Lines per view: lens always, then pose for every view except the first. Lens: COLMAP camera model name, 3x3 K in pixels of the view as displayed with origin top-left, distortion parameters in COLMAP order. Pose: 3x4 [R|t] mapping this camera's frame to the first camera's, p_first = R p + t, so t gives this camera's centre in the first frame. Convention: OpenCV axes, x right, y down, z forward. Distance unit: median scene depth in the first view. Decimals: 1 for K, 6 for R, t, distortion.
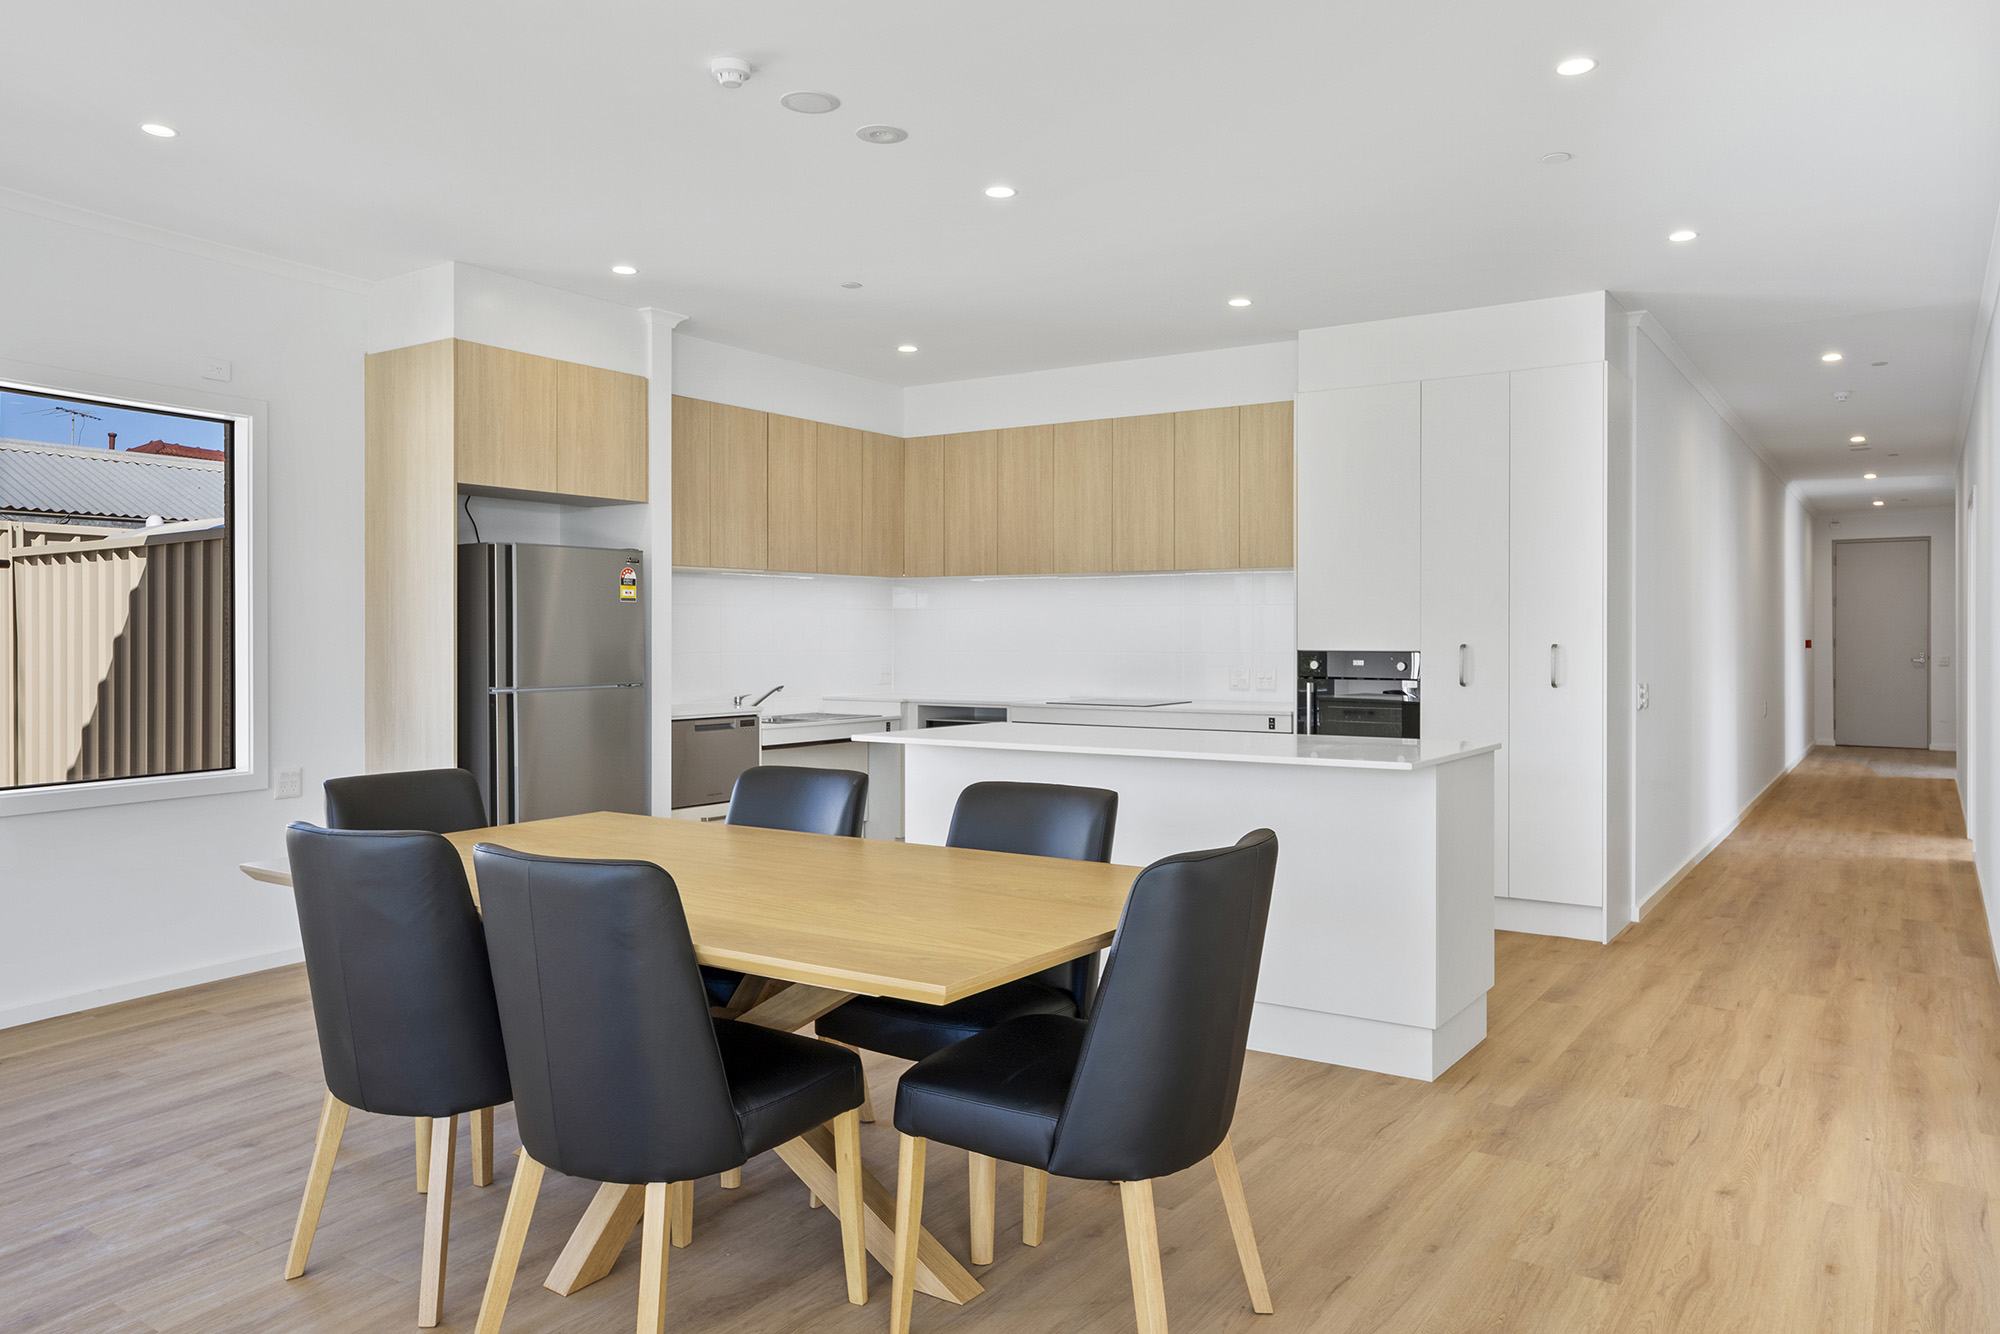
lens RADIAL K [[1349.1, 0, 1006.1], [0, 1349.1, 652.1], [0, 0, 1]] dist [-0.020330, -0.040849]
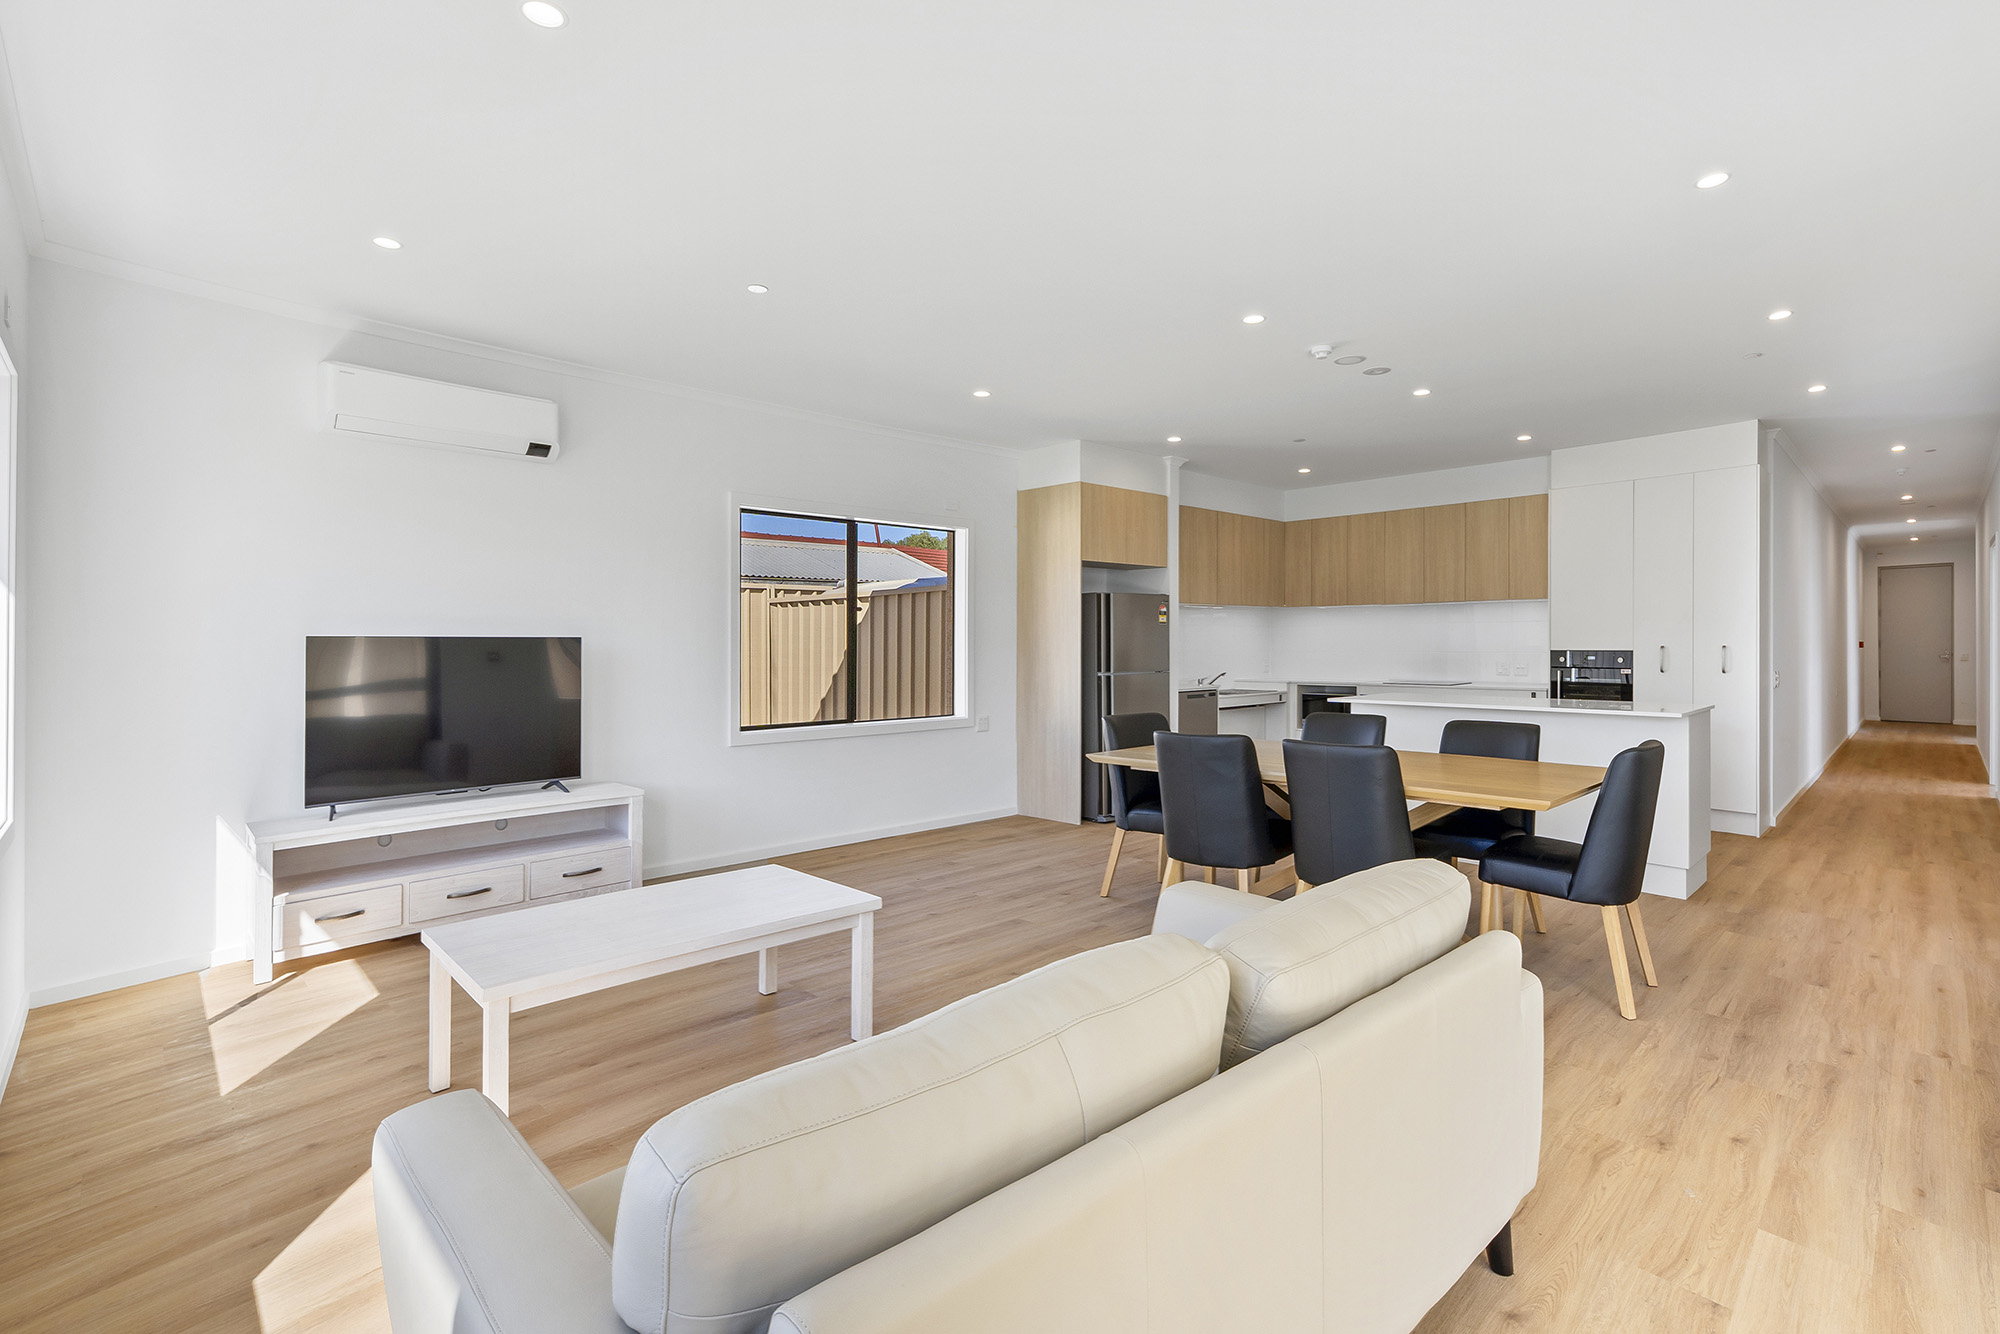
lens RADIAL K [[941.8, 0, 997.4], [0, 941.8, 642.3], [0, 0, 1]] dist [-0.072117, -0.000849]
pose [[0.974785, -0.001749, -0.223141, -0.191576], [-0.000039, 0.999968, -0.008011, -0.003088], [0.223148, 0.007818, 0.974753, -0.218205]]
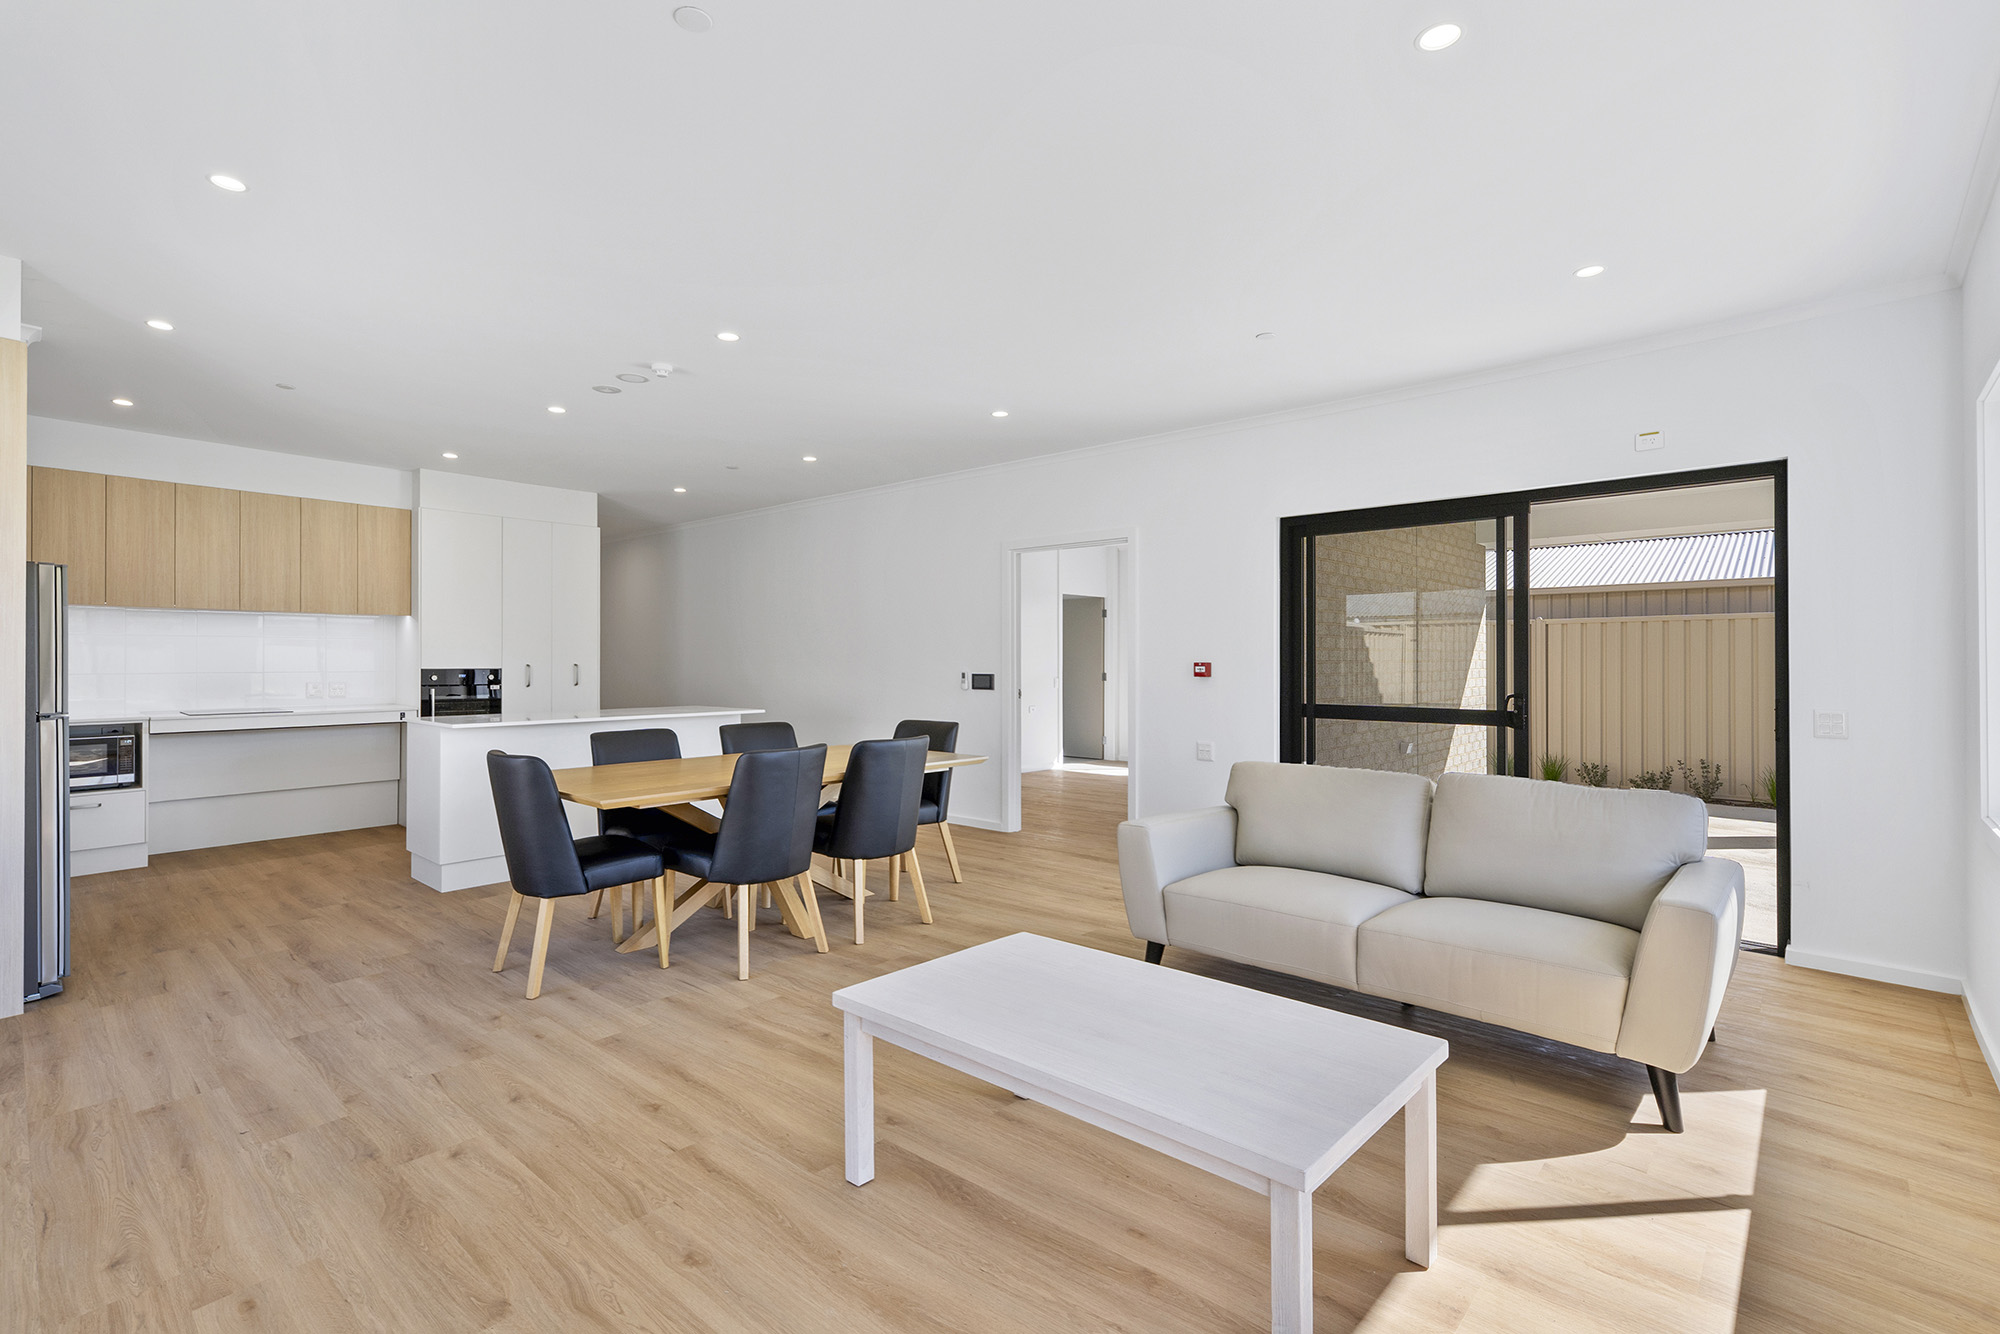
lens RADIAL K [[929.0, 0, 1000.0], [0, 929.0, 667.0], [0, 0, 1]] dist [-0.000168, 0.000247]
pose [[0.120044, -0.007339, 0.992741, -0.777997], [0.007412, 0.999951, 0.006496, -0.005393], [-0.992741, 0.006579, 0.120093, 0.174454]]
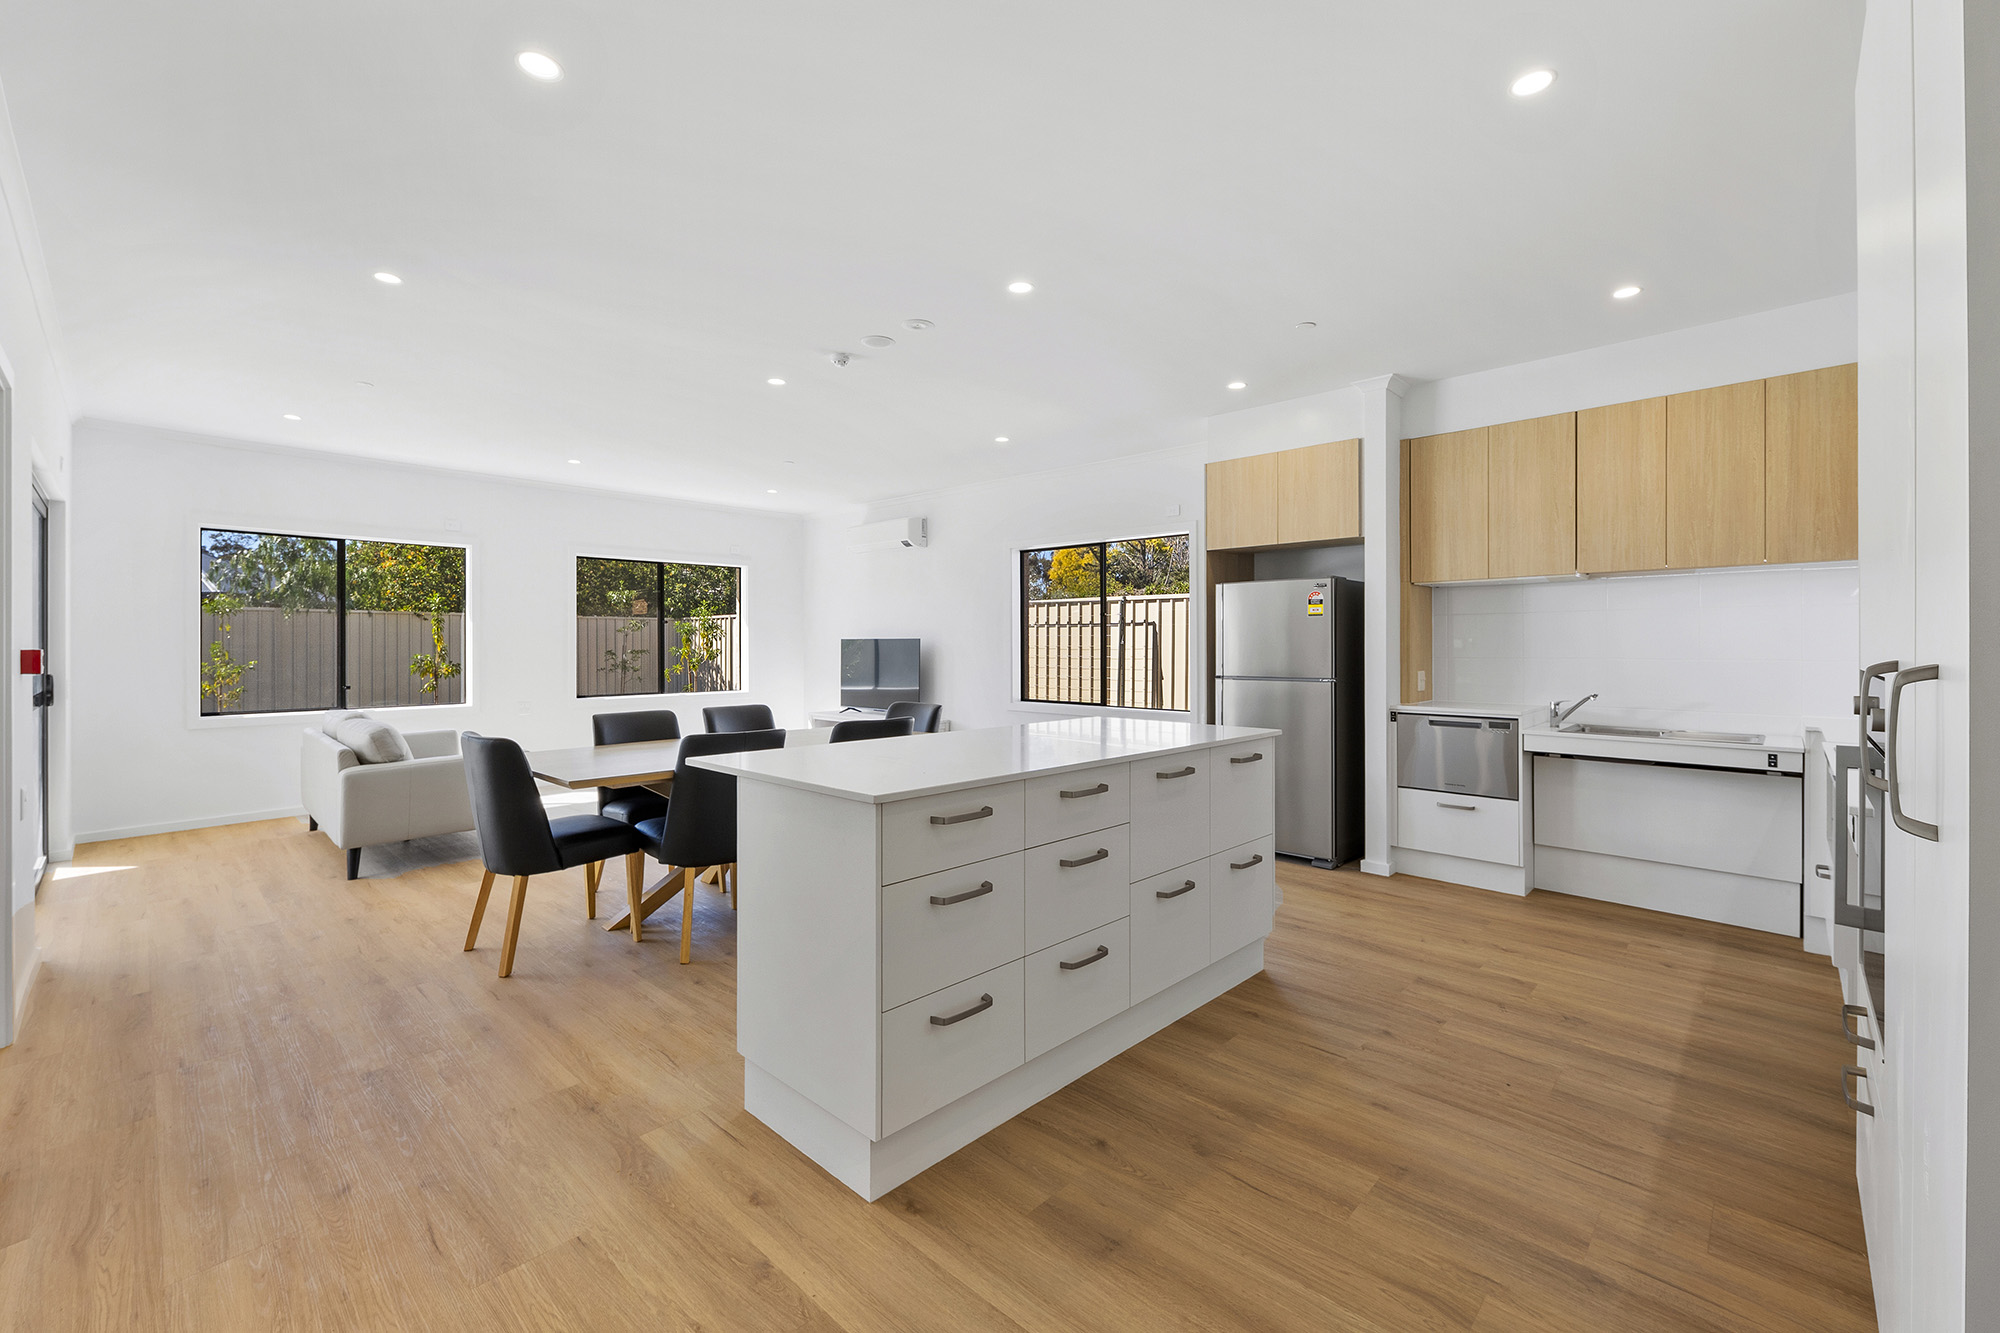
lens RADIAL K [[841.8, 0, 998.8], [0, 841.8, 639.7], [0, 0, 1]] dist [0.061284, -0.000359]
pose [[-0.157905, -0.004744, -0.987443, 0.524764], [-0.007308, 0.999967, -0.003635, -0.008283], [0.987427, 0.006642, -0.157934, 0.719461]]
